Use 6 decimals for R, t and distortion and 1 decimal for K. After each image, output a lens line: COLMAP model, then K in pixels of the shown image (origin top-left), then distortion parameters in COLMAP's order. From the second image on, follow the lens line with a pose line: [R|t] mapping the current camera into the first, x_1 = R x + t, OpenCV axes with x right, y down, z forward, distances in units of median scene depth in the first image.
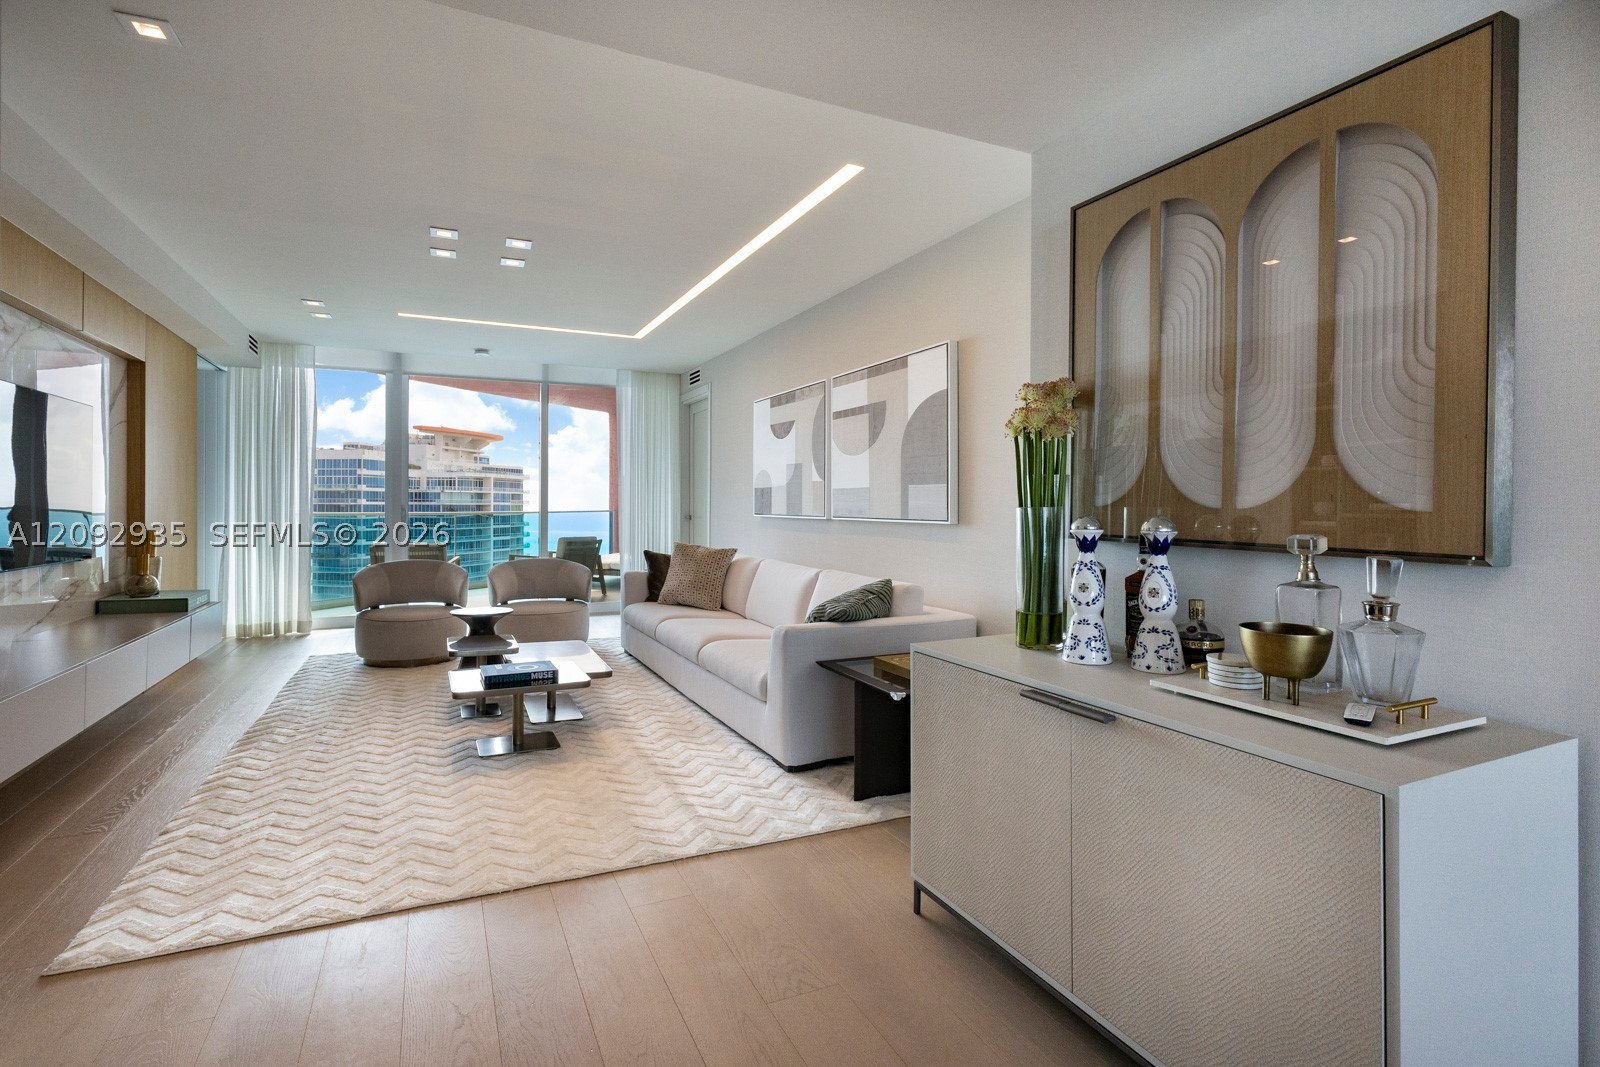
lens RADIAL K [[739.2, 0, 797.1], [0, 739.2, 507.1], [0, 0, 1]] dist [0.003035, 0.002781]
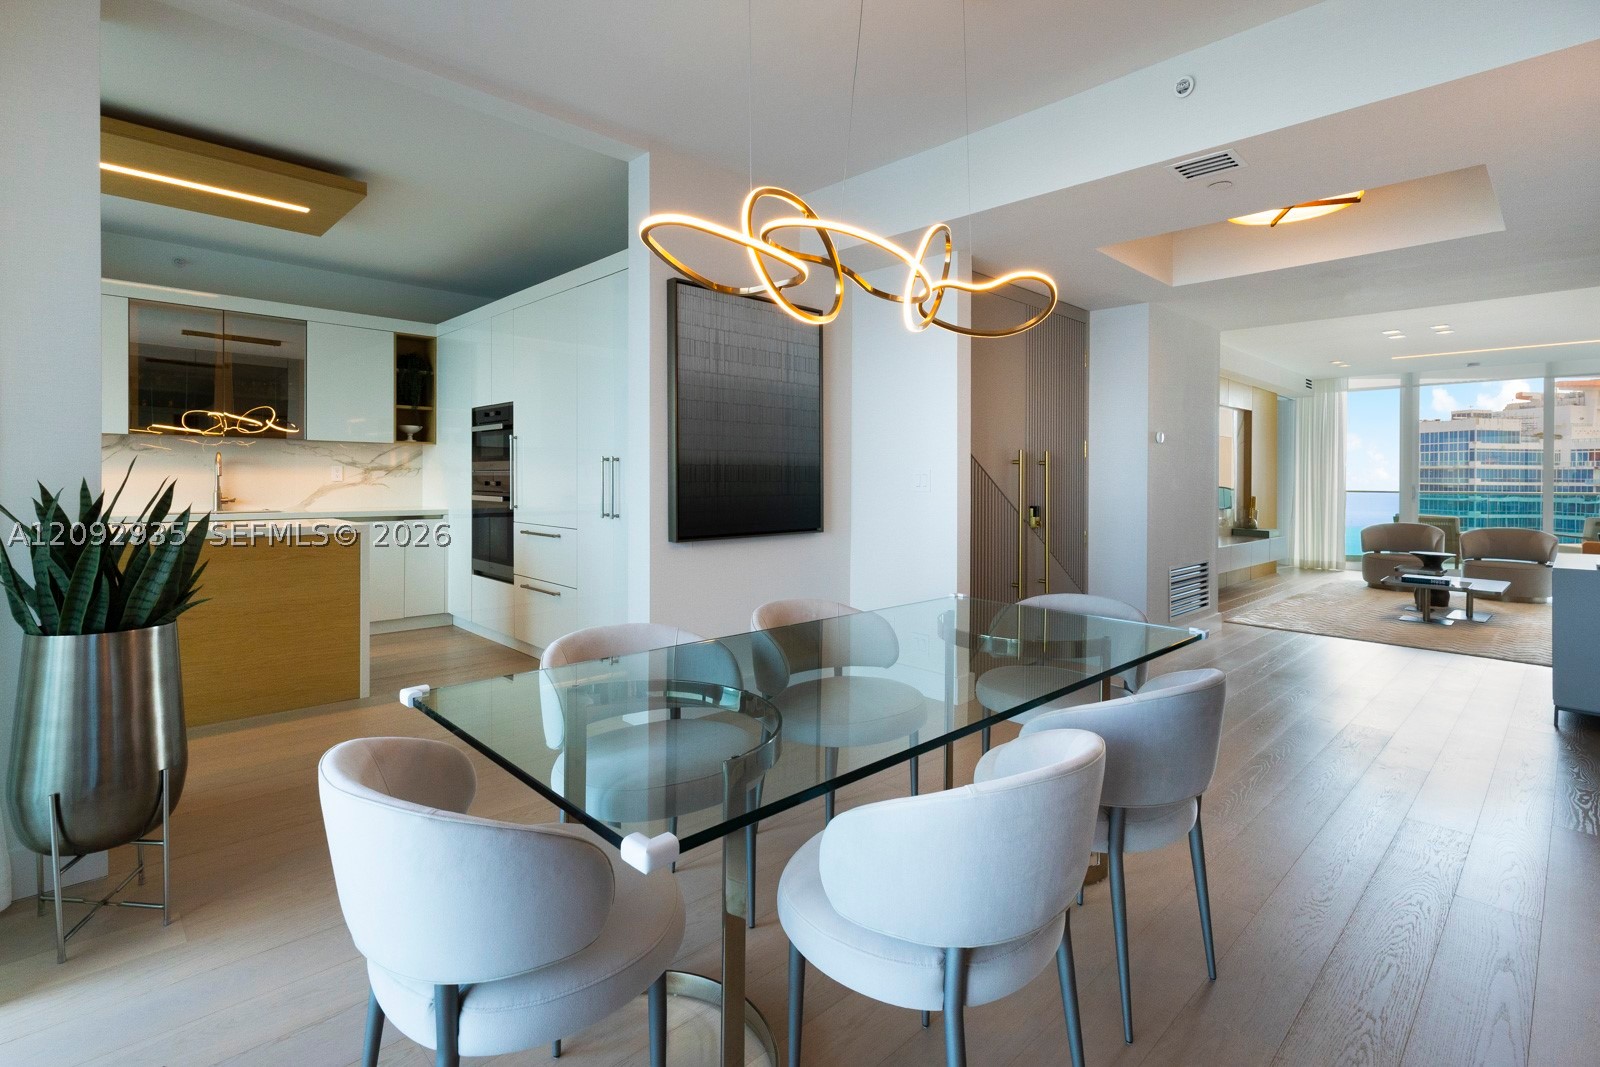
lens RADIAL K [[833.8, 0, 819.8], [0, 833.8, 475.8], [0, 0, 1]] dist [0.006276, 0.001816]
pose [[0.362632, -0.003509, -0.931926, 0.686899], [-0.009628, 0.999925, -0.007512, 0.003045], [0.931883, 0.011697, 0.362571, -0.774257]]
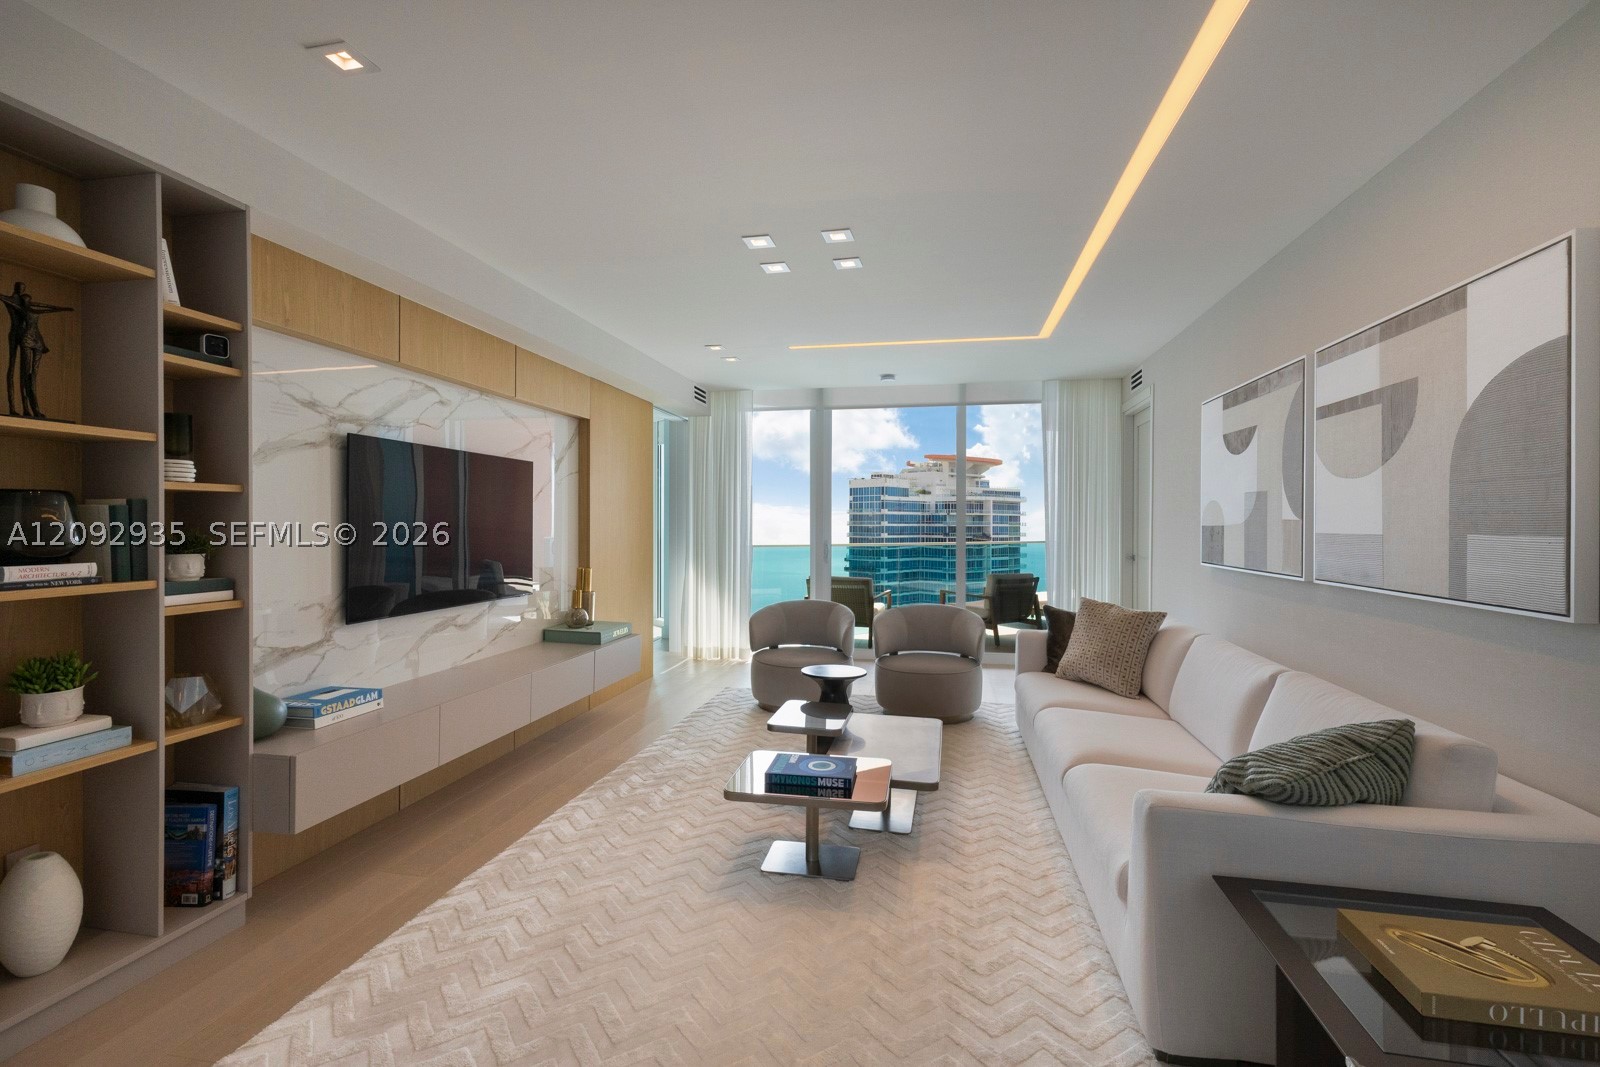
lens RADIAL K [[739.2, 0, 829.5], [0, 739.2, 533.1], [0, 0, 1]] dist [0.003035, 0.002781]
pose [[0.819800, 0.005657, -0.572622, 0.065612], [-0.002032, 0.999974, 0.006970, -0.026824], [0.572647, -0.004551, 0.819790, 0.253490]]
